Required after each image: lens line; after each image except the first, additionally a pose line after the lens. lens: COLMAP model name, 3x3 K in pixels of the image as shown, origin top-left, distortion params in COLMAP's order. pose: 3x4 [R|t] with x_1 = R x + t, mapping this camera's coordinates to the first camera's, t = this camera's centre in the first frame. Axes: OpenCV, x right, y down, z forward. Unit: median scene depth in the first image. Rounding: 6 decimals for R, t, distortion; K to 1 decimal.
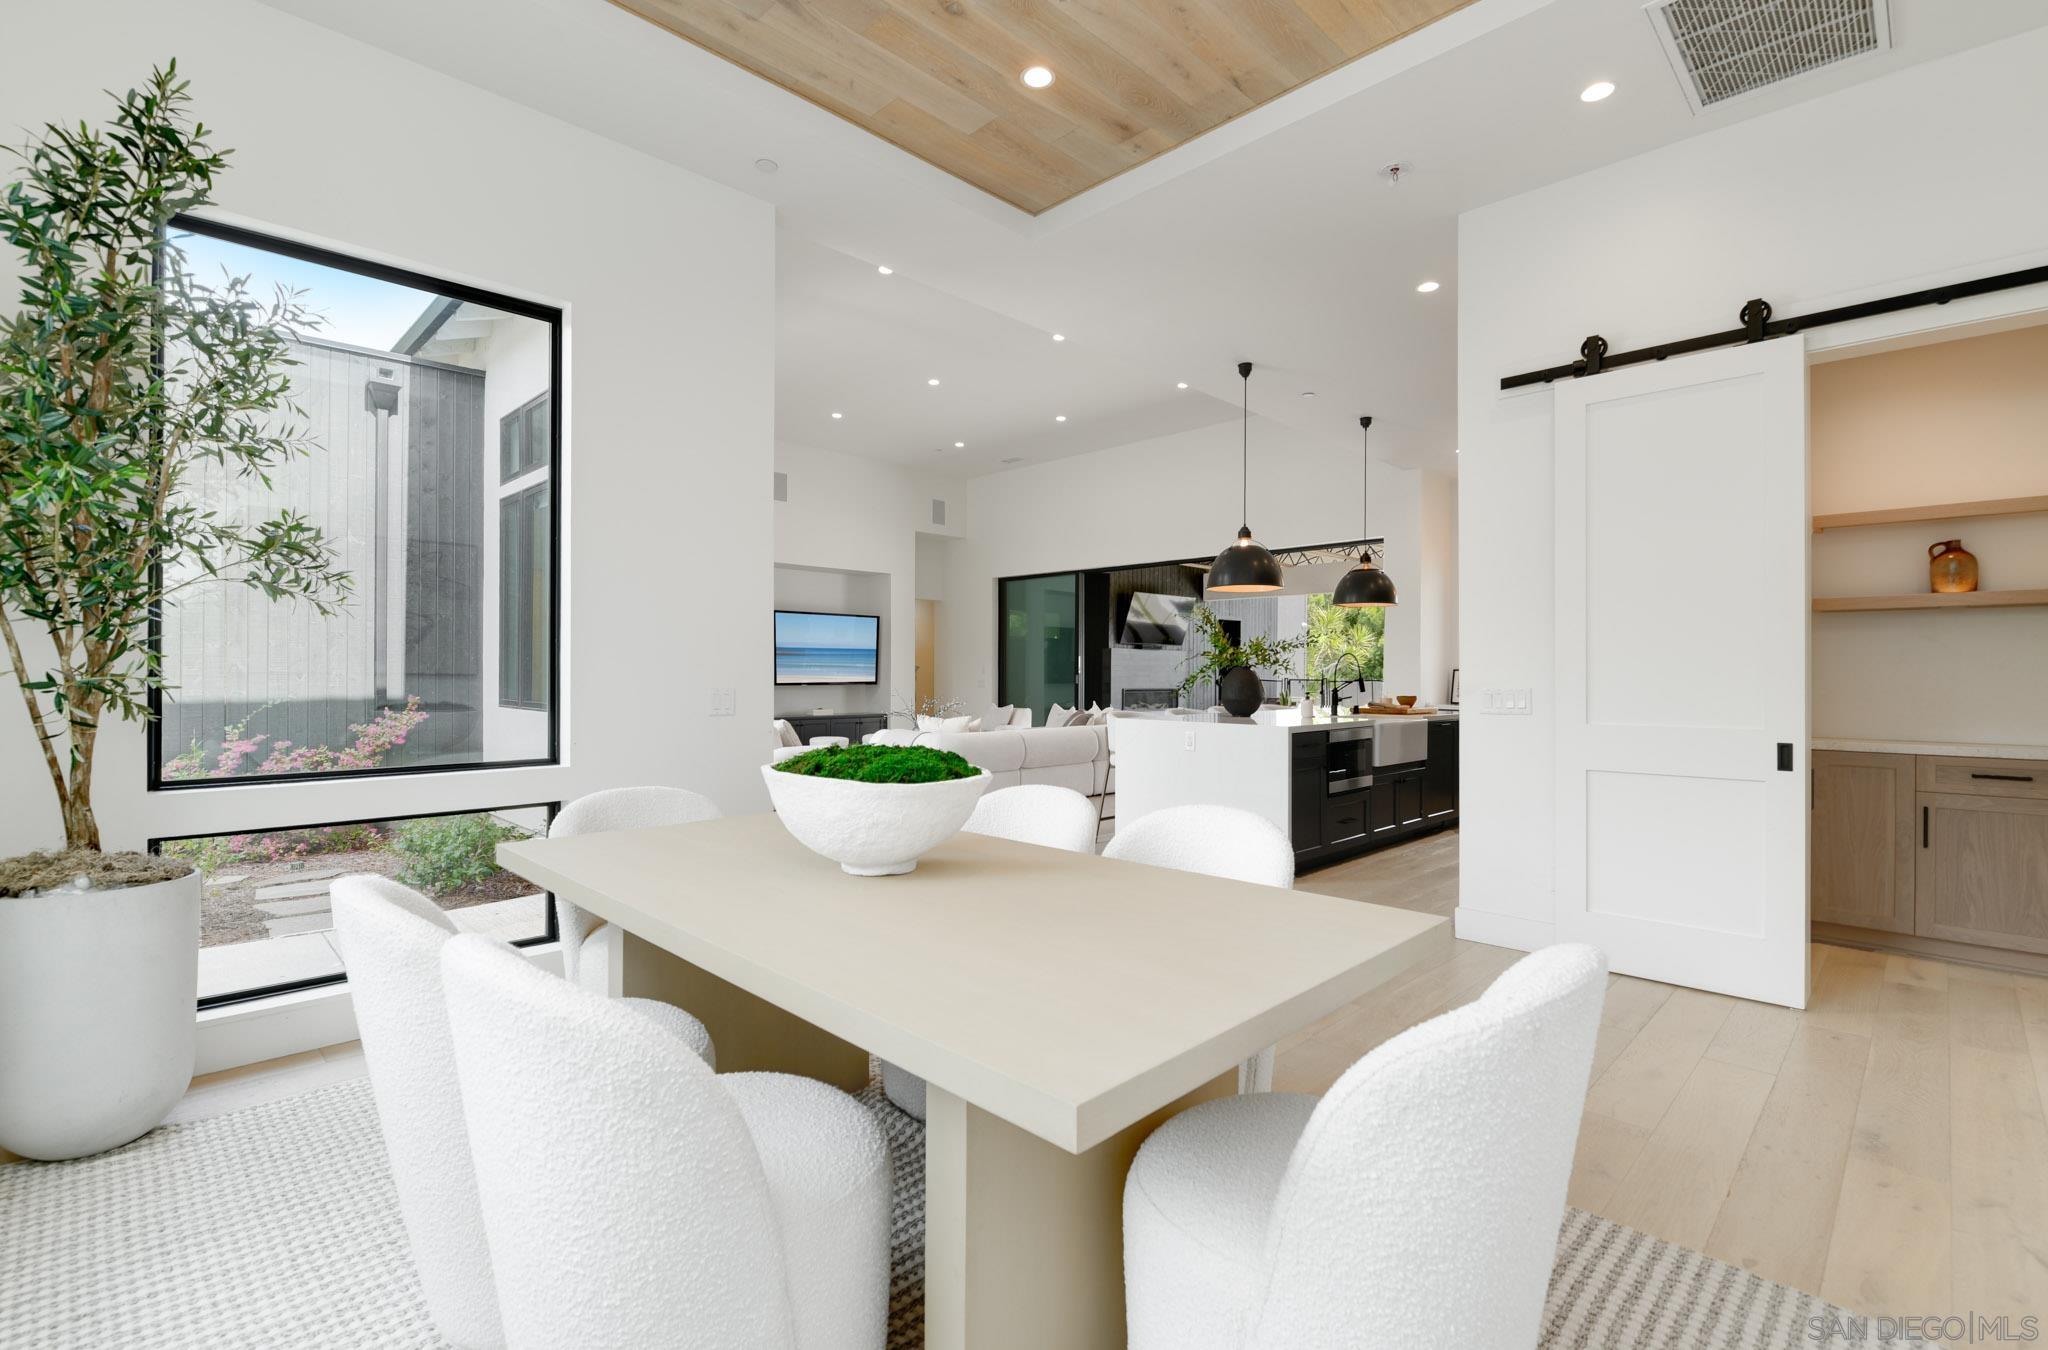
lens RADIAL K [[929.0, 0, 1025.5], [0, 929.0, 675.5], [0, 0, 1]] dist [0.002829, -0.005023]
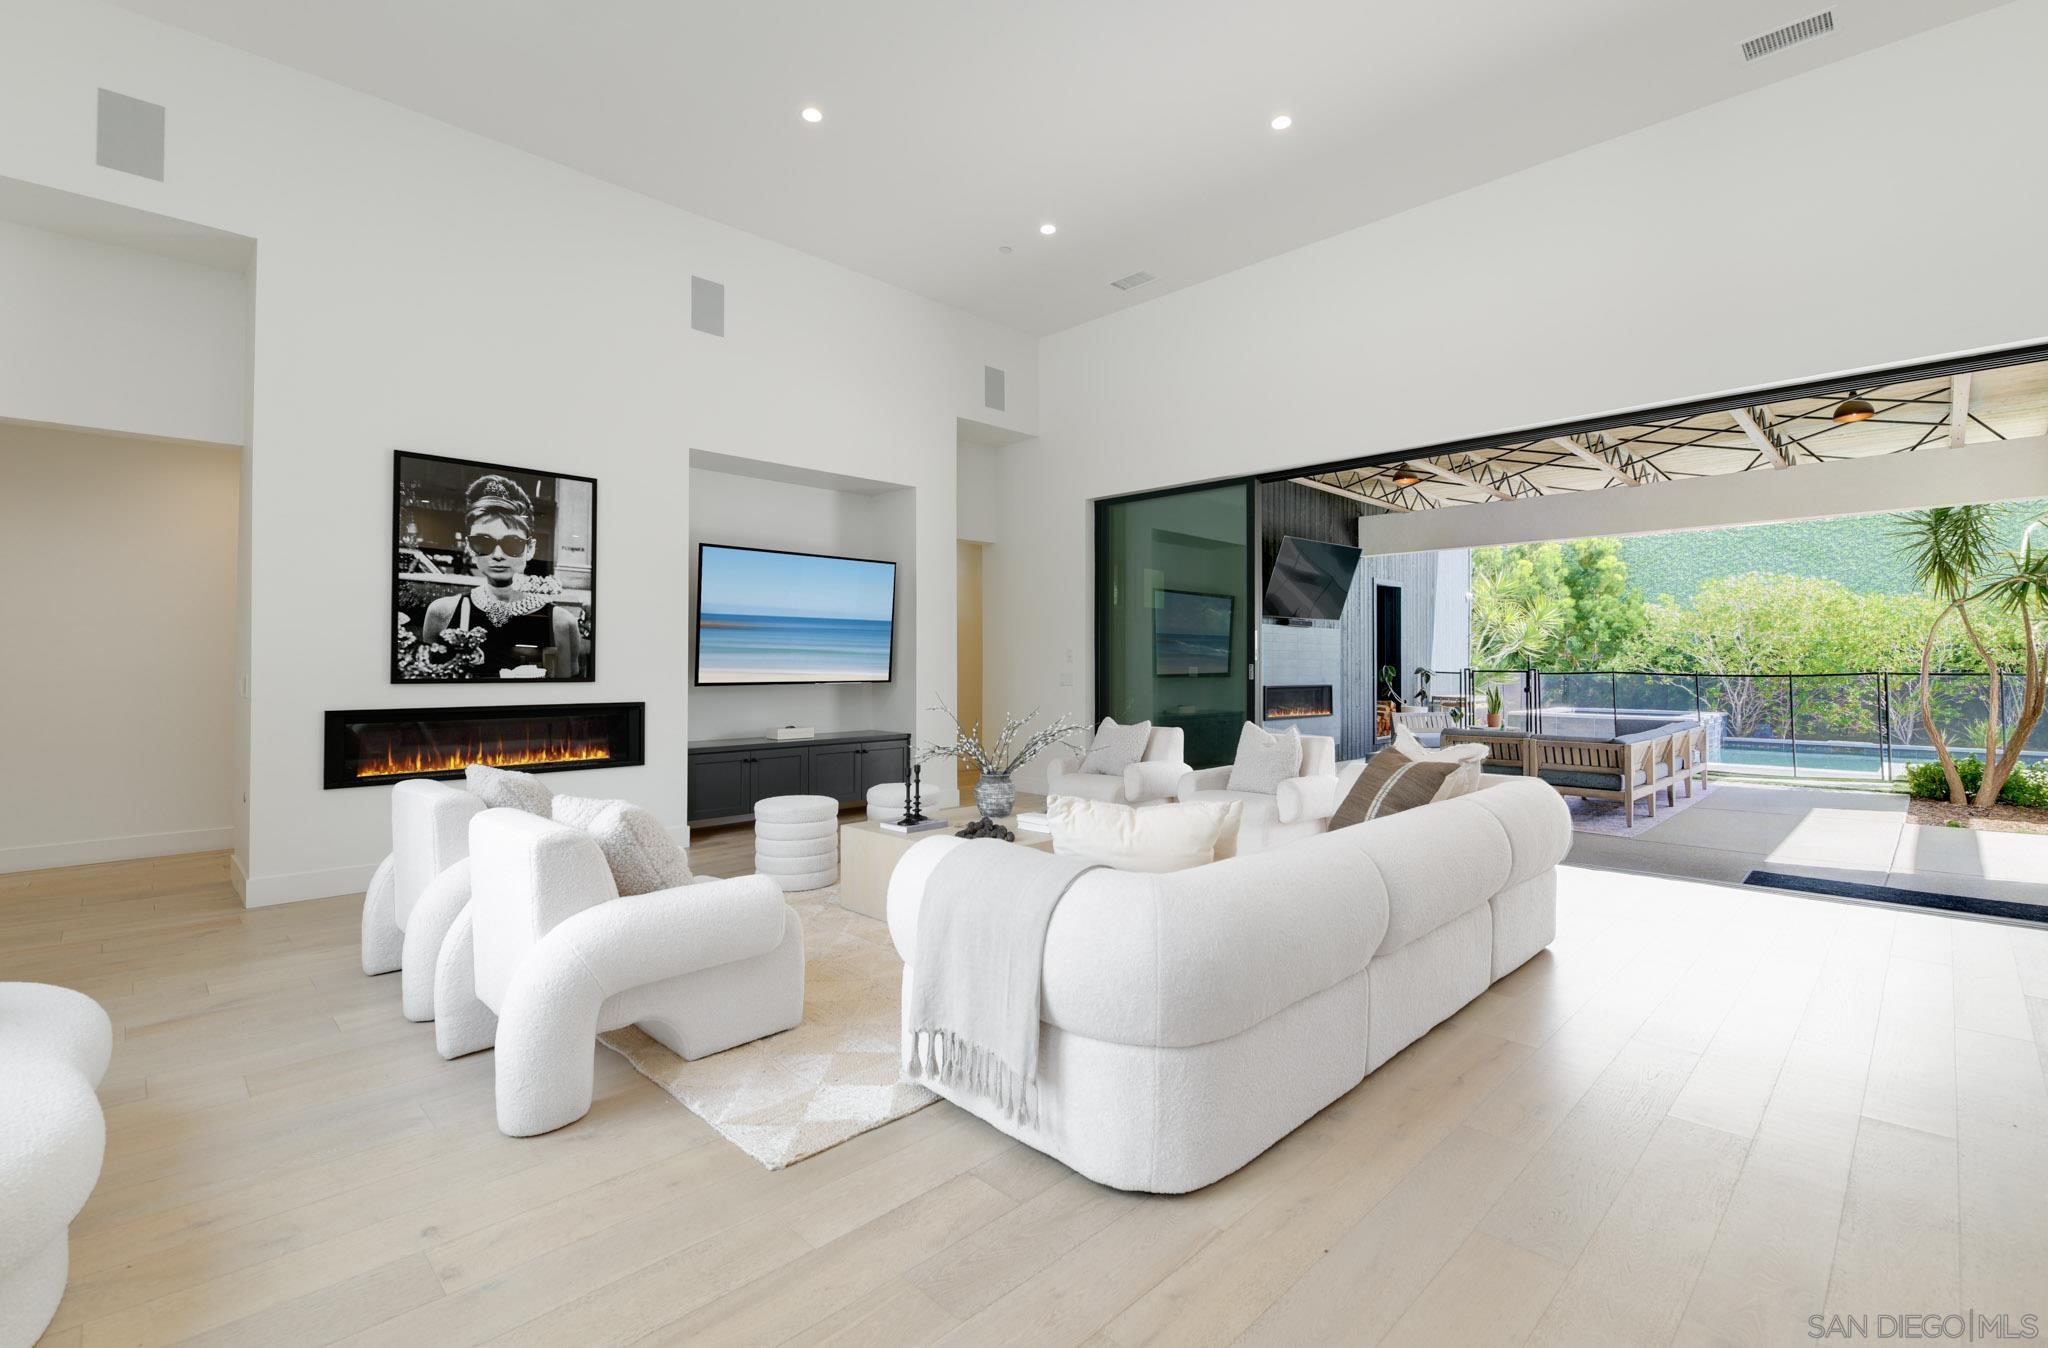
lens RADIAL K [[929.0, 0, 1010.7], [0, 929.0, 649.9], [0, 0, 1]] dist [0.002829, -0.005023]
pose [[0.999995, 0.000506, -0.002986, -0.091186], [-0.000546, 0.999910, -0.013393, -0.002869], [0.002979, 0.013394, 0.999906, 0.462309]]
